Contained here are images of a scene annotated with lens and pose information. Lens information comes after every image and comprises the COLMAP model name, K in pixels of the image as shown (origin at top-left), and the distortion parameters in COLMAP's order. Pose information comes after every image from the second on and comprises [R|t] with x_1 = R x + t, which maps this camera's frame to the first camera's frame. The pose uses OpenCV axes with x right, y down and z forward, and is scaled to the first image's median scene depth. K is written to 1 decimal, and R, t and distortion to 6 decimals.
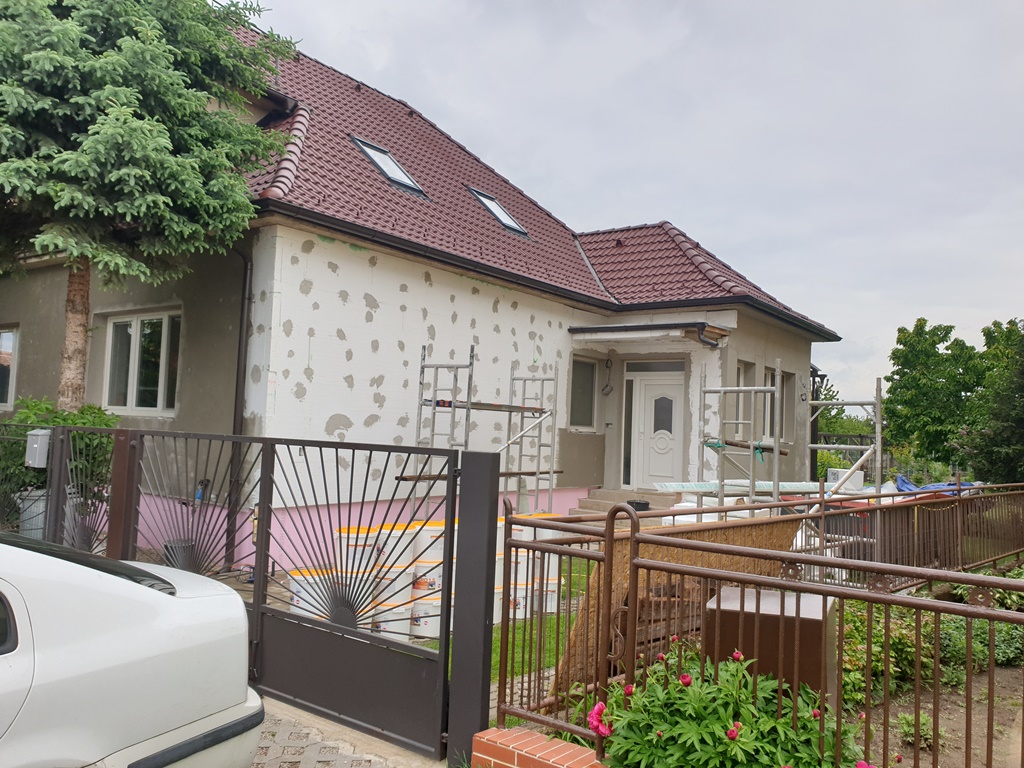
lens RADIAL K [[771.5, 0, 513.8], [0, 771.5, 377.9], [0, 0, 1]] dist [0.544701, -0.000260]
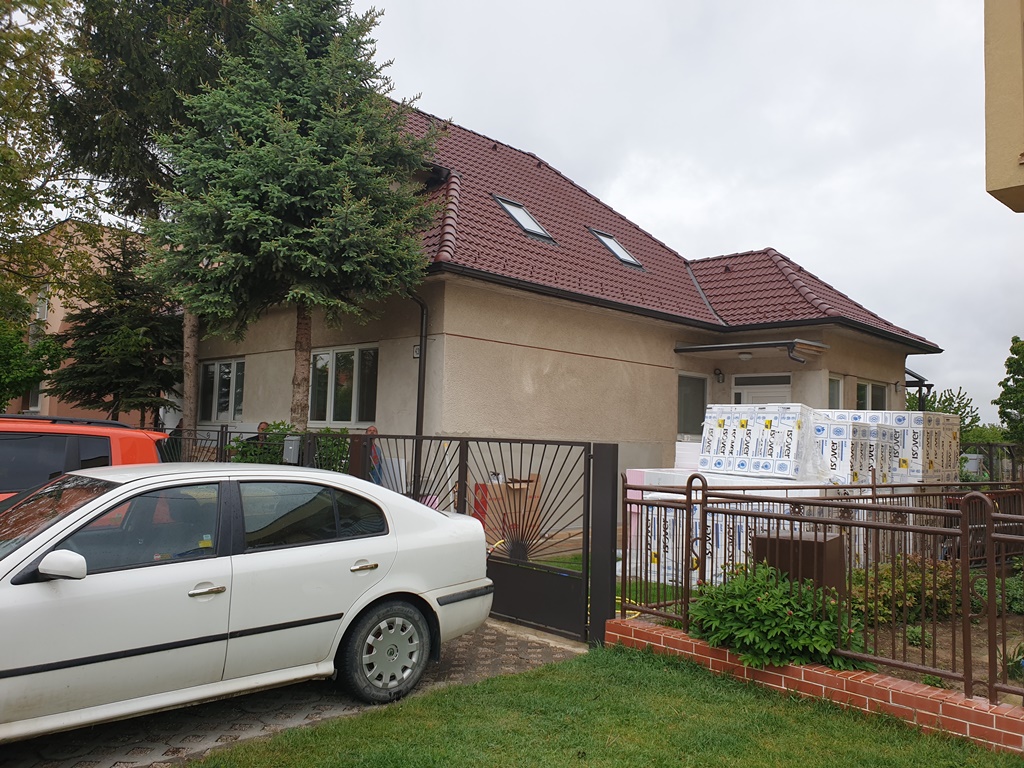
lens RADIAL K [[793.2, 0, 512.0], [0, 793.2, 384.0], [0, 0, 1]] dist [0.008517, -0.001380]
pose [[0.987675, -0.020493, -0.155170, 0.005548], [0.018671, 0.999739, -0.013186, -0.001234], [0.155400, 0.010127, 0.987800, -0.156008]]
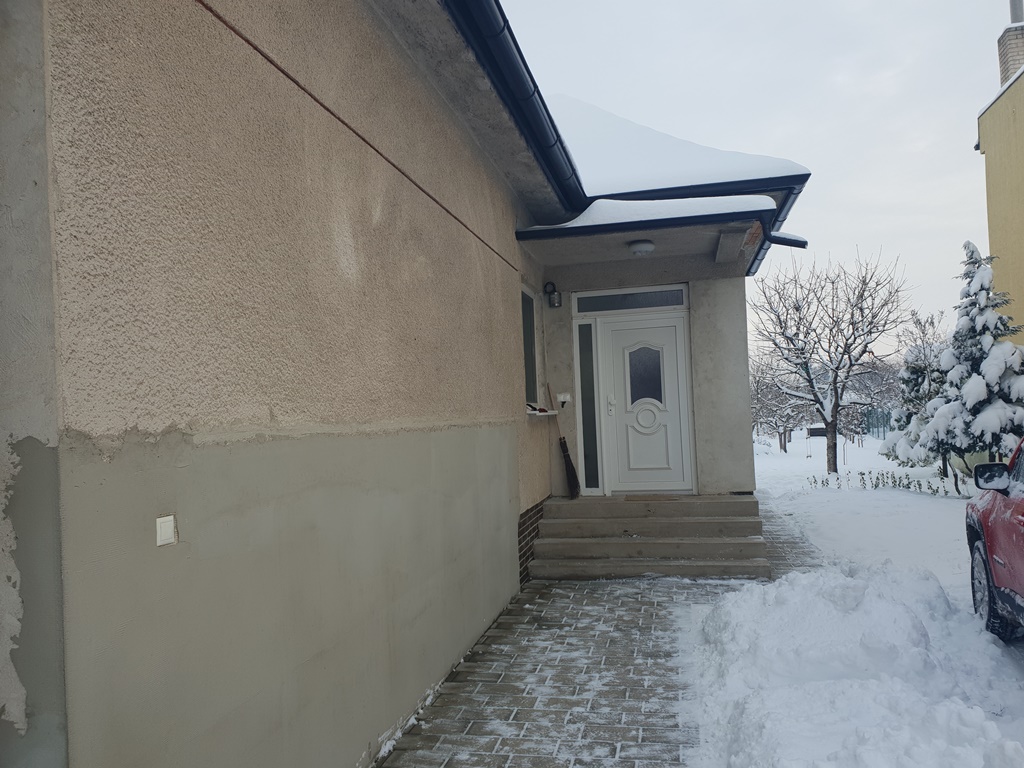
lens RADIAL K [[793.2, 0, 512.0], [0, 793.2, 384.0], [0, 0, 1]] dist [0.008517, -0.001380]
pose [[0.910266, -0.066533, 0.408644, -0.198681], [0.058283, 0.997767, 0.032624, 0.030317], [-0.409902, -0.005880, 0.912111, 0.553696]]
